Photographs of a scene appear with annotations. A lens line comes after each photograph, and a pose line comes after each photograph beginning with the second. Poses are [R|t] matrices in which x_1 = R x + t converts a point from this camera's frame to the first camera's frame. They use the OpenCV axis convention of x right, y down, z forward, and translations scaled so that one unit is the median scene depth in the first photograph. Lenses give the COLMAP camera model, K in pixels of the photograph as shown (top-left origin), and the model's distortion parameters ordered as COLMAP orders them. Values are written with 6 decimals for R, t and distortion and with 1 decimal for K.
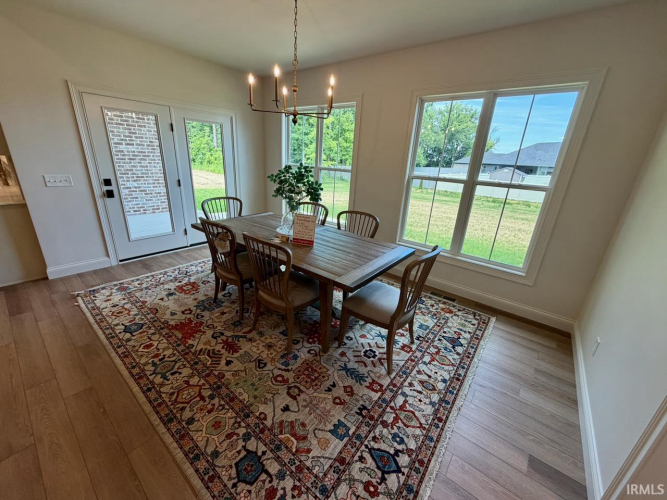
lens RADIAL K [[265.9, 0, 330.6], [0, 265.9, 247.6], [0, 0, 1]] dist [-0.000792, -0.000348]
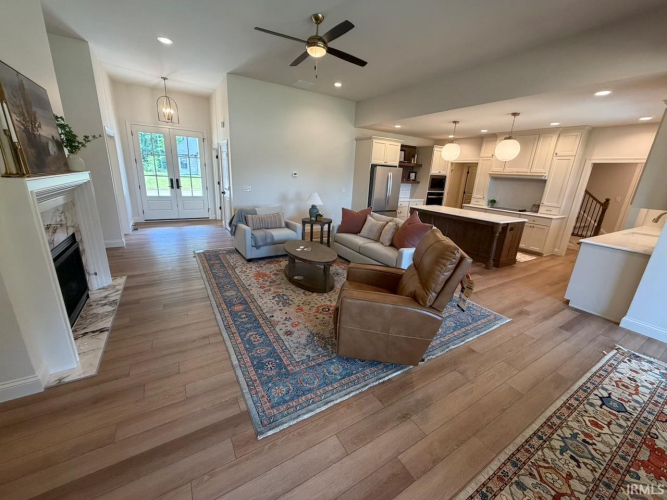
lens RADIAL K [[265.9, 0, 331.2], [0, 265.9, 252.3], [0, 0, 1]] dist [-0.000792, -0.000348]
pose [[-0.339099, 0.202752, -0.918642, 0.279162], [-0.372333, 0.867837, 0.328979, -0.071615], [0.863933, 0.453597, -0.218791, 0.219568]]
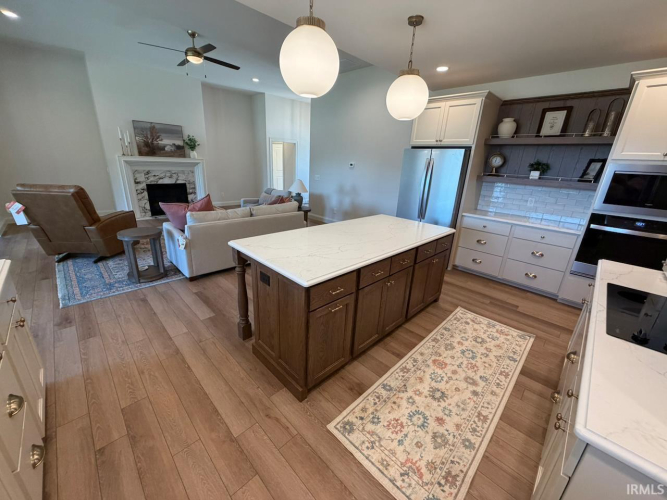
lens RADIAL K [[265.9, 0, 332.3], [0, 265.9, 250.2], [0, 0, 1]] dist [-0.000792, -0.000348]
pose [[-0.988808, -0.127647, 0.077239, -2.864150], [-0.053495, 0.786612, 0.615126, -0.741682], [-0.139276, 0.604109, -0.784636, 1.661064]]
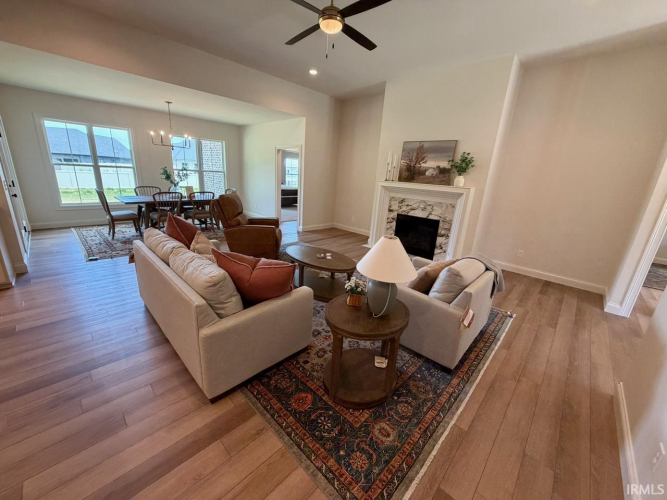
lens RADIAL K [[265.9, 0, 331.0], [0, 265.9, 246.7], [0, 0, 1]] dist [-0.000792, -0.000348]
pose [[0.092884, -0.304680, 0.947915, -3.068882], [0.267961, 0.924555, 0.270915, 0.096265], [-0.958942, 0.228841, 0.167519, -0.706259]]
